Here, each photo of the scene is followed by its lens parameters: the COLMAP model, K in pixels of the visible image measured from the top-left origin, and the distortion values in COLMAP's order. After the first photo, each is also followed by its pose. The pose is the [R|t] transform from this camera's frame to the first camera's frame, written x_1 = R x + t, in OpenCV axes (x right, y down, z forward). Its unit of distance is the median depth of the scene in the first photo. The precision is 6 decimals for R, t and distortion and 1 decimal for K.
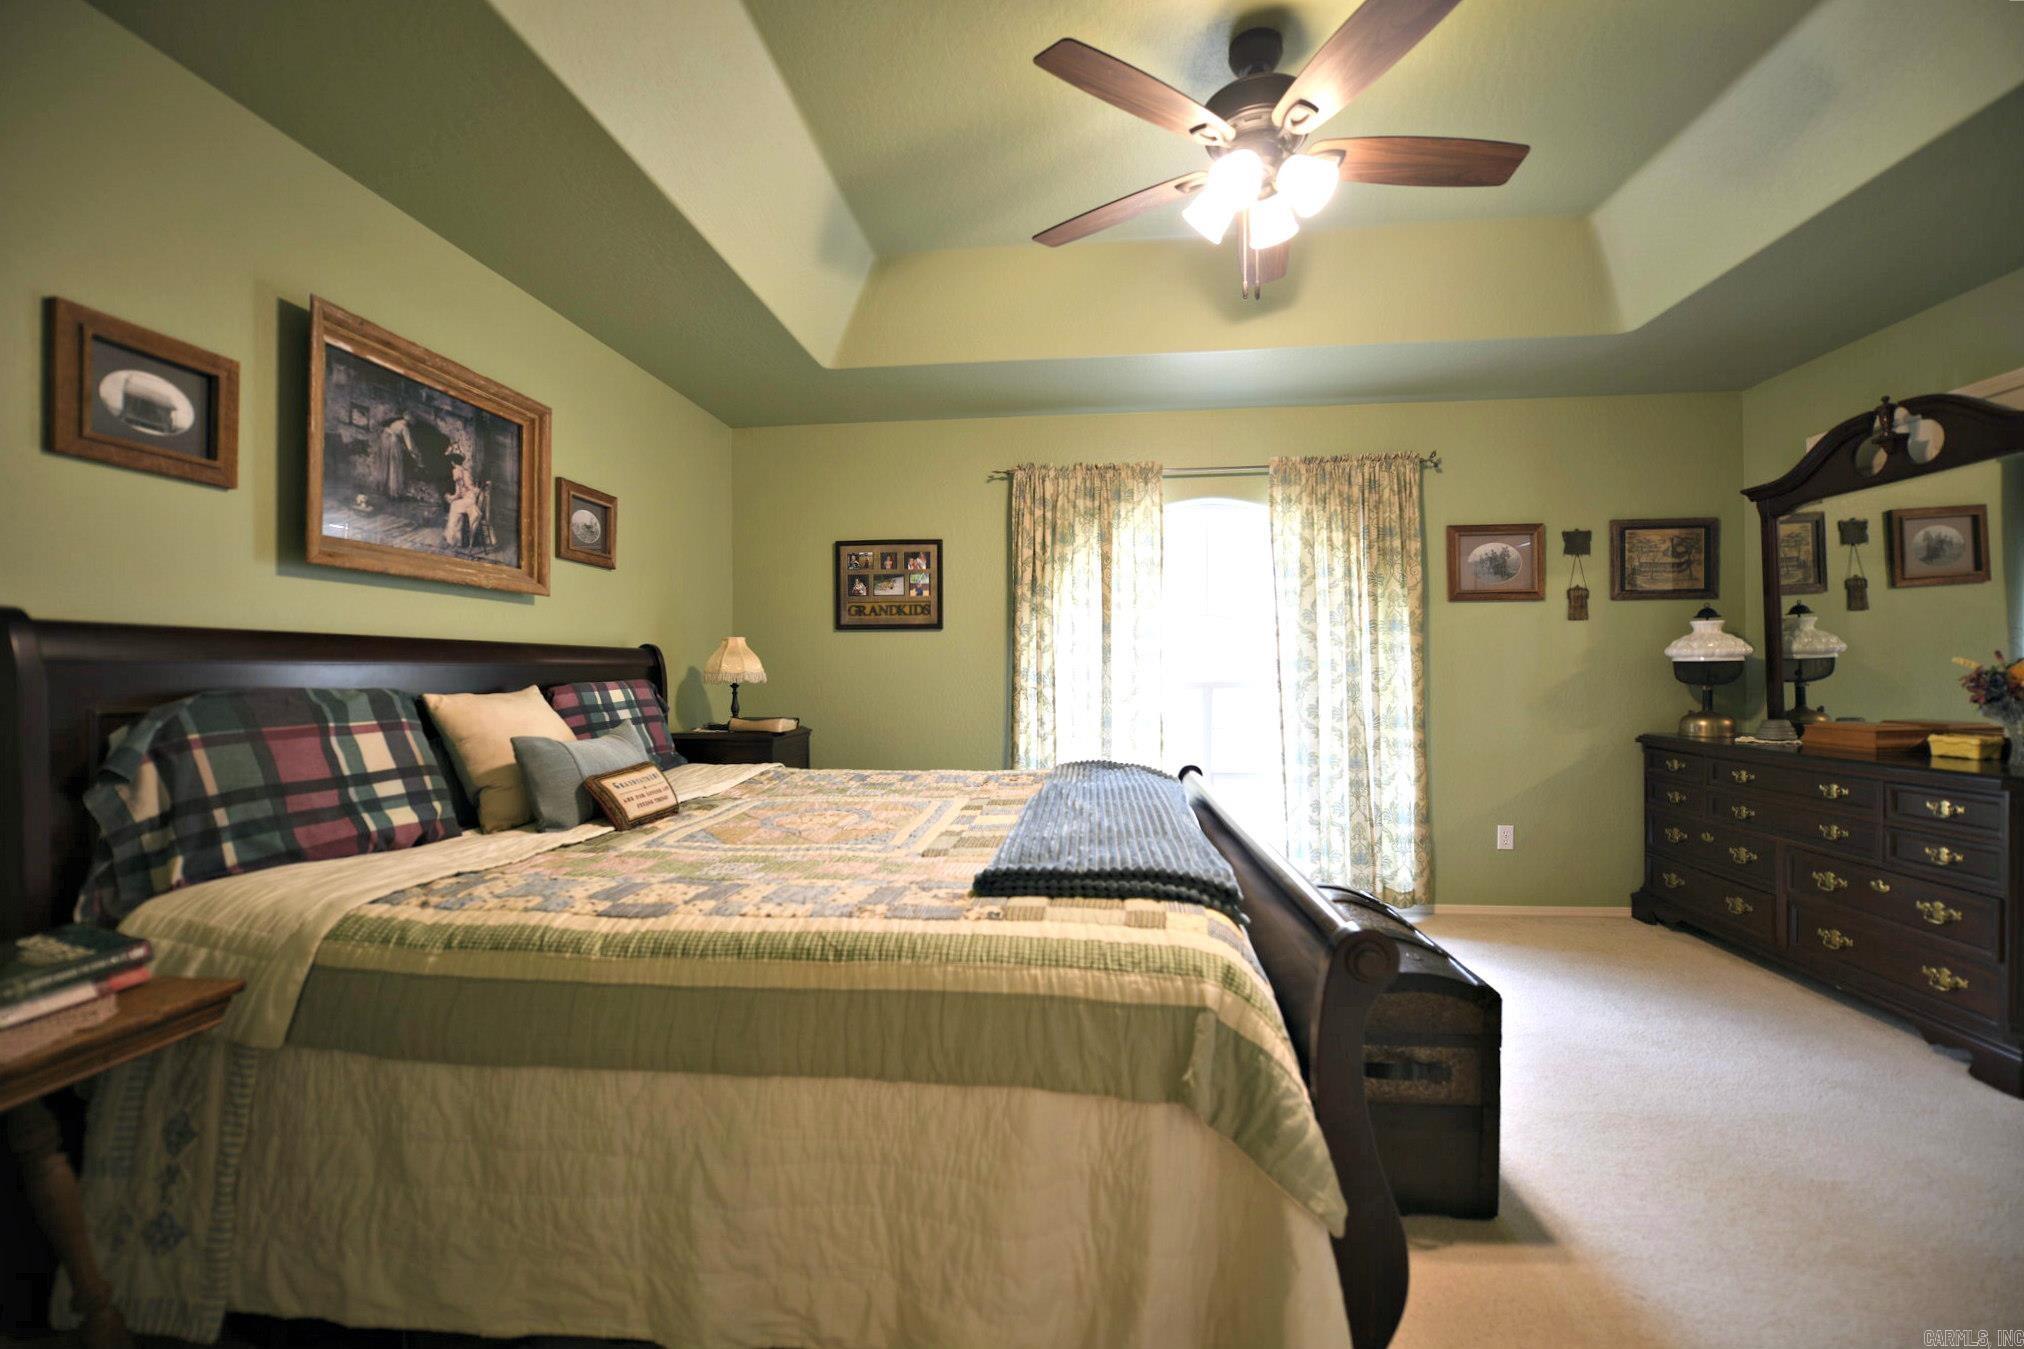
lens RADIAL K [[816.1, 0, 1000.0], [0, 816.1, 673.1], [0, 0, 1]] dist [-0.015116, -0.002519]
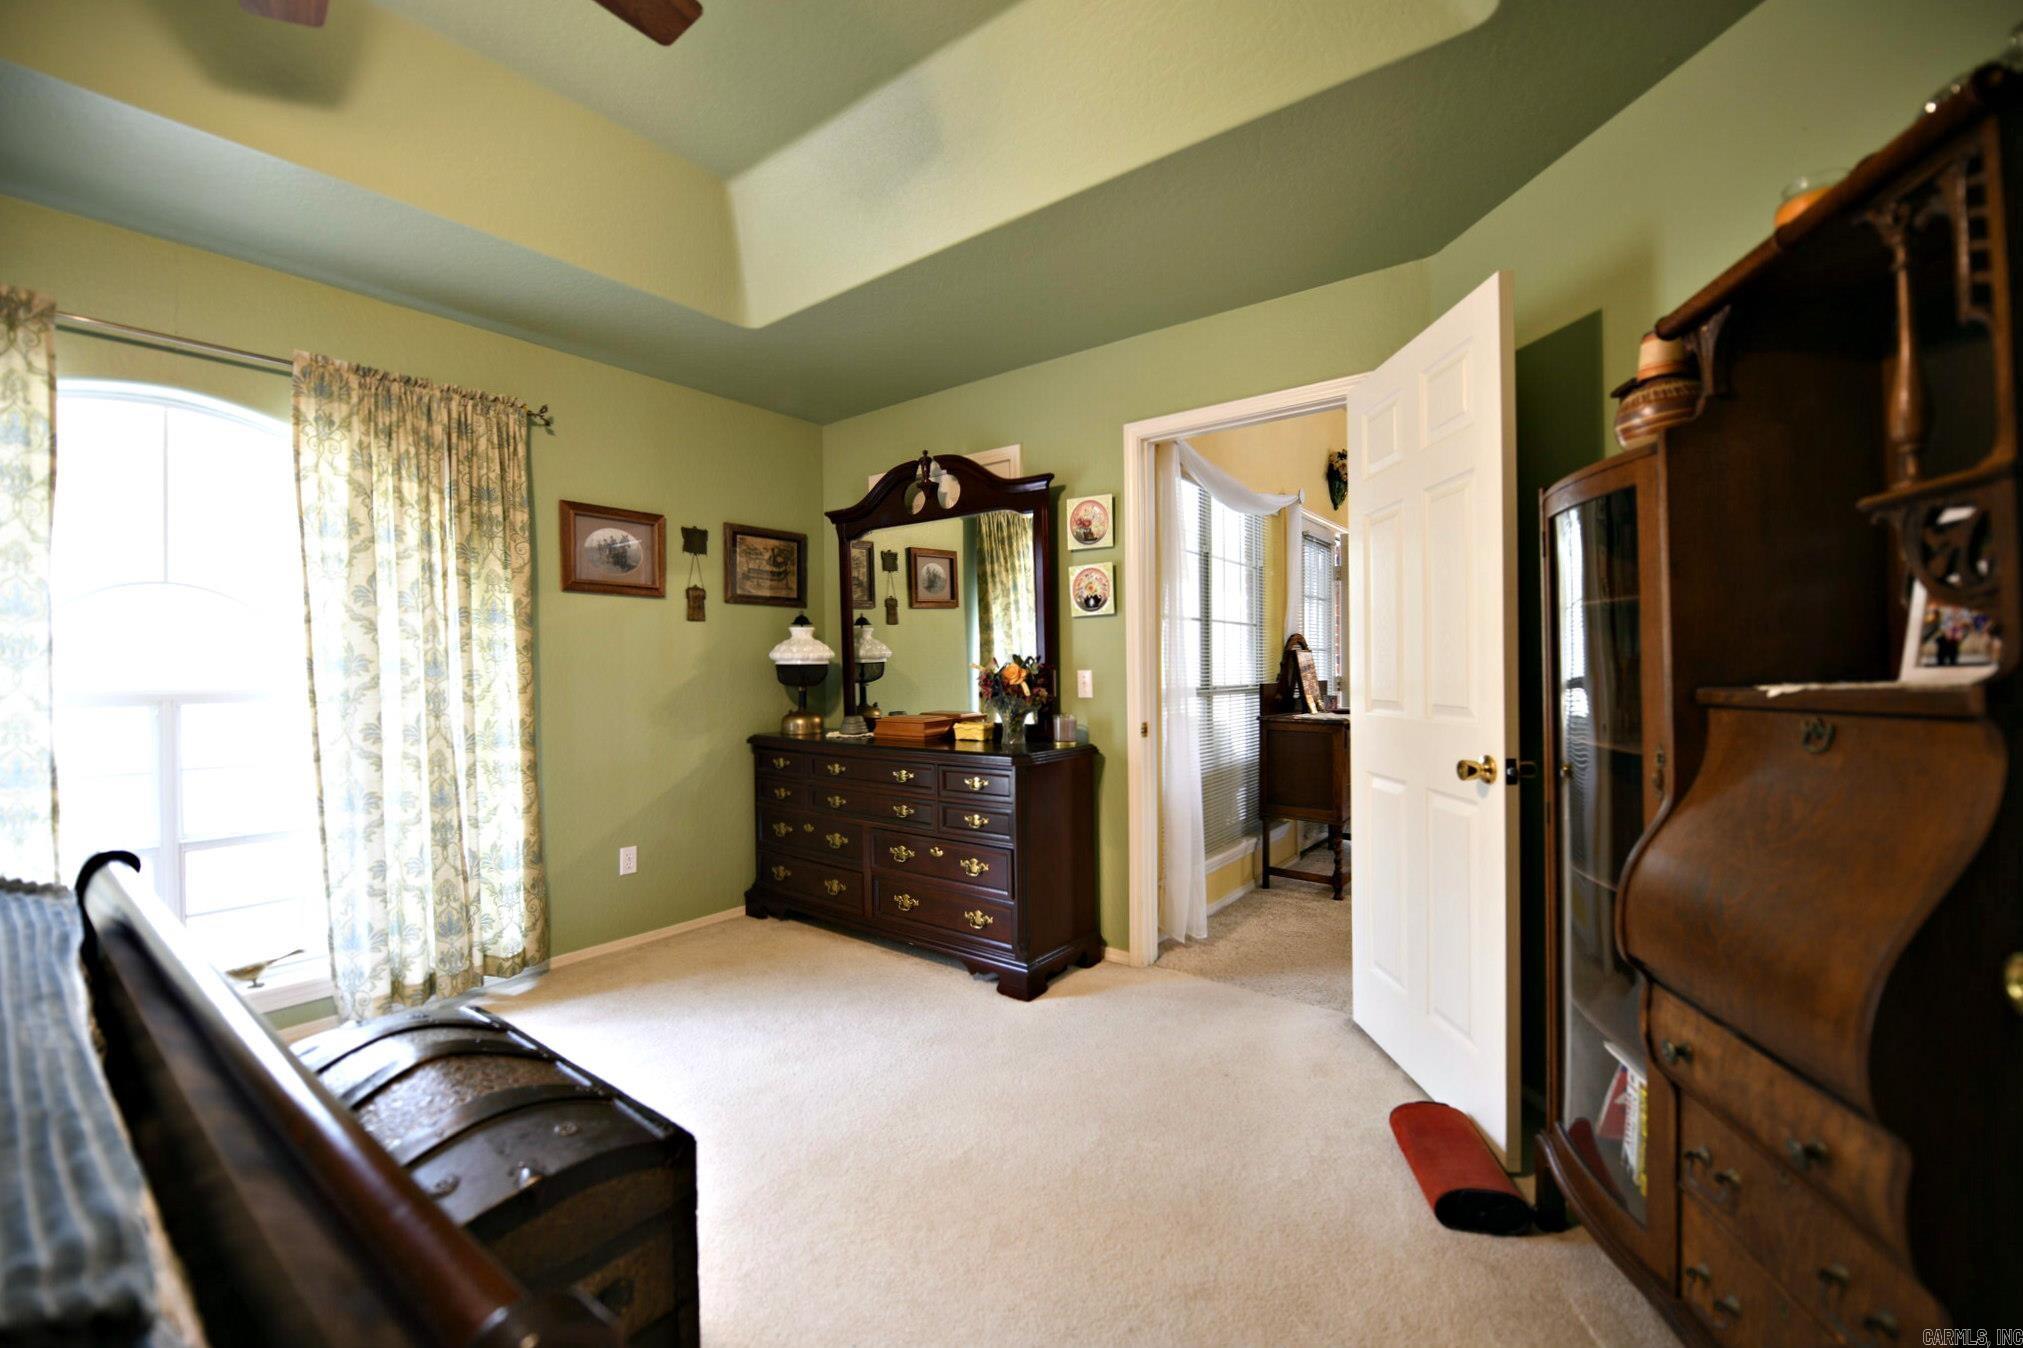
lens RADIAL K [[815.7, 0, 1016.6], [0, 815.7, 677.0], [0, 0, 1]] dist [-0.015116, -0.002519]
pose [[0.505042, -0.007105, 0.863066, 0.070880], [0.005146, 0.999973, 0.005220, -0.002056], [-0.863079, 0.001805, 0.505065, 0.183650]]
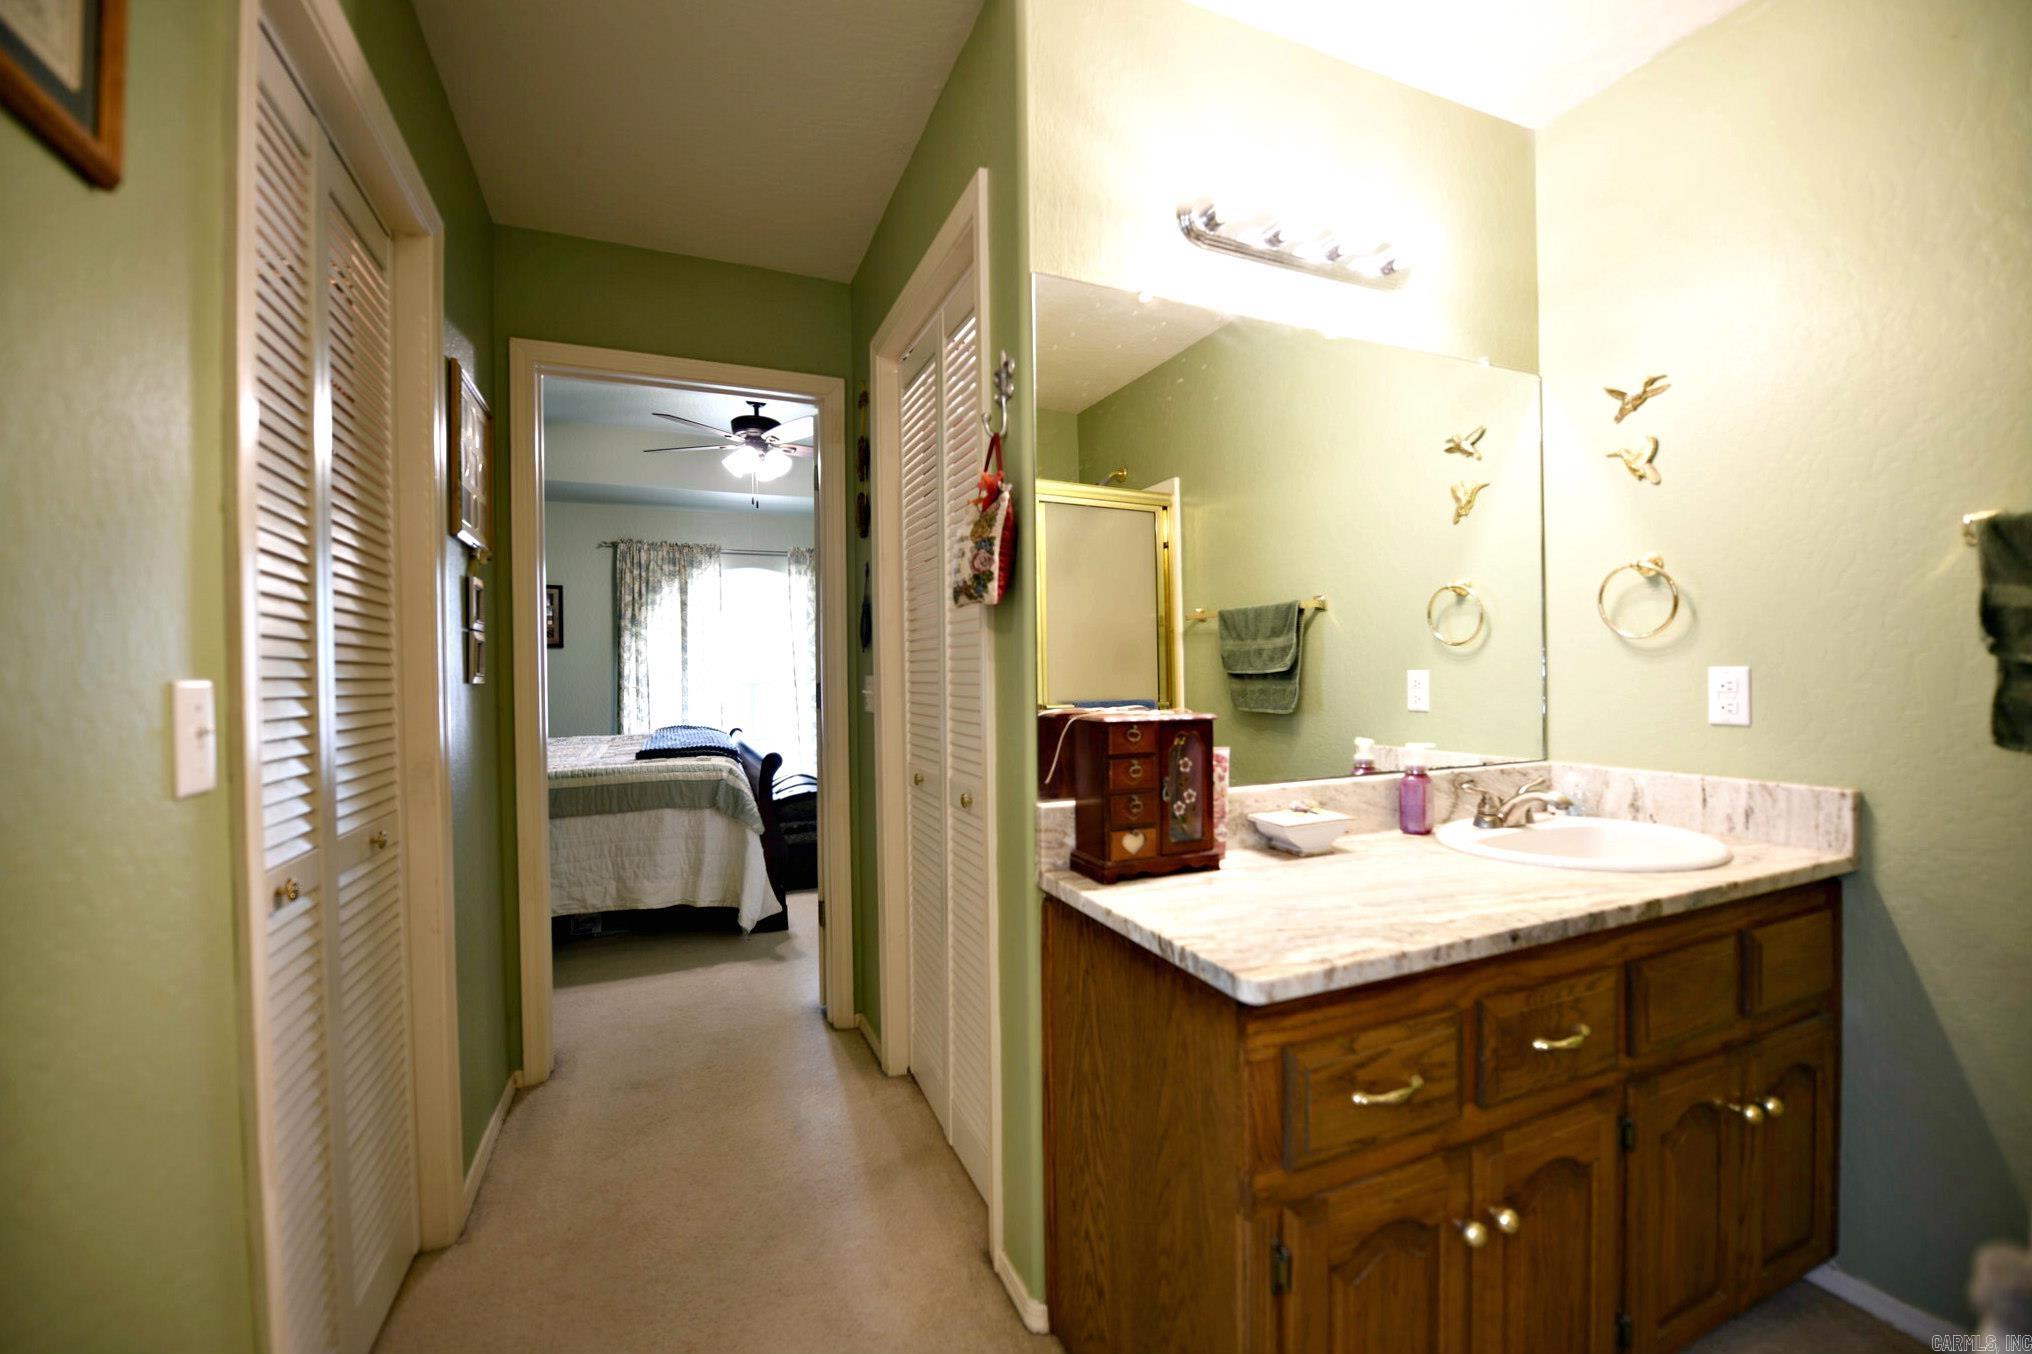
lens RADIAL K [[819.3, 0, 1026.9], [0, 819.3, 680.9], [0, 0, 1]] dist [-0.015116, -0.002519]
pose [[0.862257, -0.012115, 0.506327, -0.106286], [0.009592, 0.999925, 0.007591, 0.002317], [-0.506381, -0.001689, 0.862308, -0.744838]]
